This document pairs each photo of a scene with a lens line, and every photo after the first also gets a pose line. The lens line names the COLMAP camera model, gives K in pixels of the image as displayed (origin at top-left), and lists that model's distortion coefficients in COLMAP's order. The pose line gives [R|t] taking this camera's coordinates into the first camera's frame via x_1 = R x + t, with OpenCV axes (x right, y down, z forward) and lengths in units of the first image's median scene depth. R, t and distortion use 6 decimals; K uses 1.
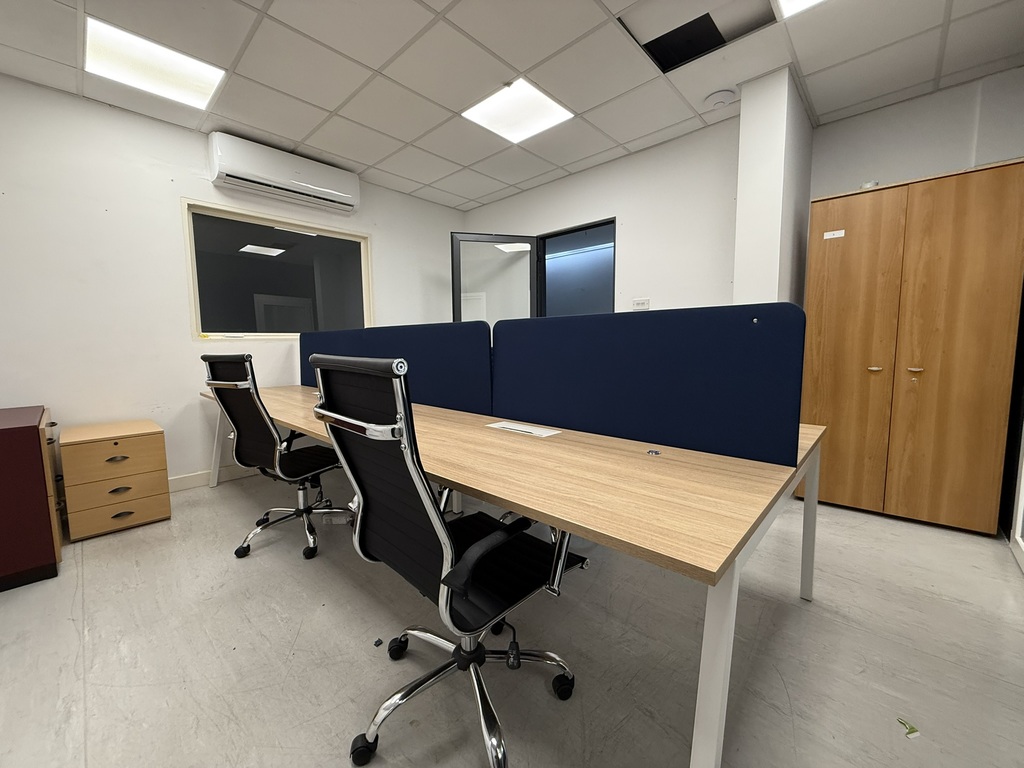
lens RADIAL K [[409.2, 0, 510.8], [0, 409.2, 384.8], [0, 0, 1]] dist [-0.000181, -0.000047]
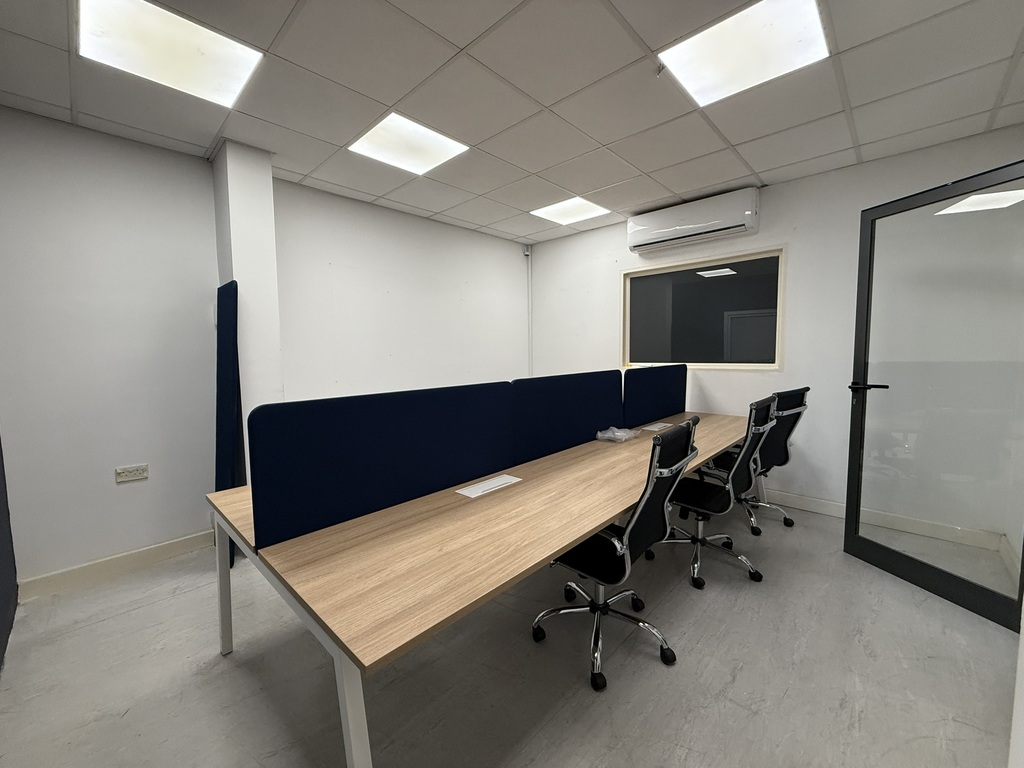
lens RADIAL K [[409.2, 0, 510.6], [0, 409.2, 380.5], [0, 0, 1]] dist [-0.000181, -0.000047]
pose [[-0.001455, 0.083138, -0.996537, 0.635737], [-0.087399, 0.992714, 0.082947, -0.144565], [0.996172, 0.087217, 0.005822, 0.589175]]
